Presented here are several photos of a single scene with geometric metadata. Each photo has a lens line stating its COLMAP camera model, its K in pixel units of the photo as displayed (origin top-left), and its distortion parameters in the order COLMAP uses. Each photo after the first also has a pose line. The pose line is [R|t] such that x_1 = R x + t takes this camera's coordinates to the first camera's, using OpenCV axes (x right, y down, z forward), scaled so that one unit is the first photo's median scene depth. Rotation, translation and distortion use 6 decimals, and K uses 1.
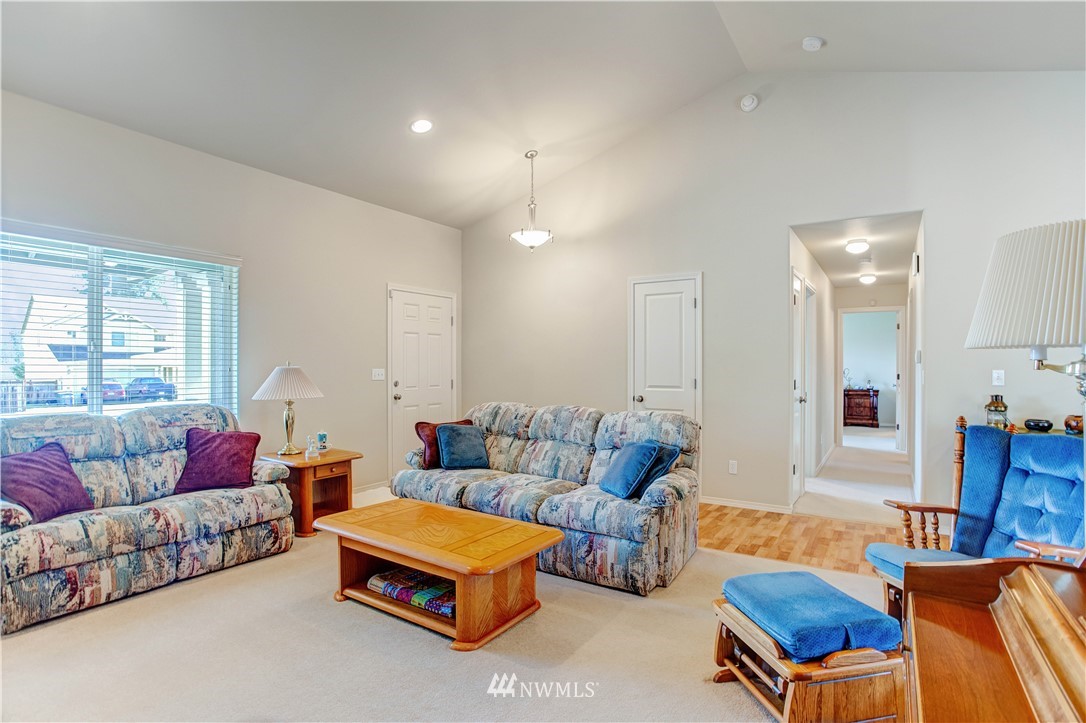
lens RADIAL K [[539.8, 0, 535.8], [0, 539.8, 356.4], [0, 0, 1]] dist [-0.047532, 0.024890]
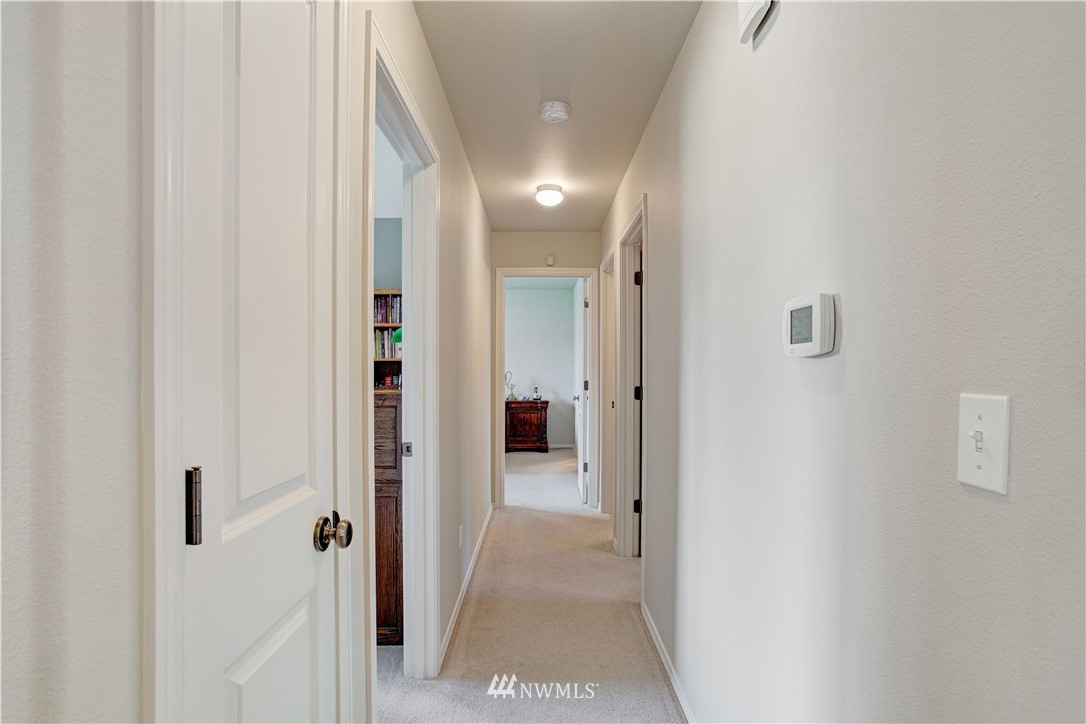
lens RADIAL K [[539.8, 0, 535.8], [0, 539.8, 356.9], [0, 0, 1]] dist [-0.047532, 0.024890]
pose [[0.834205, 0.003014, 0.551446, 0.227496], [-0.001240, 0.999993, -0.003590, 0.006310], [-0.551453, 0.002312, 0.834203, 0.398388]]
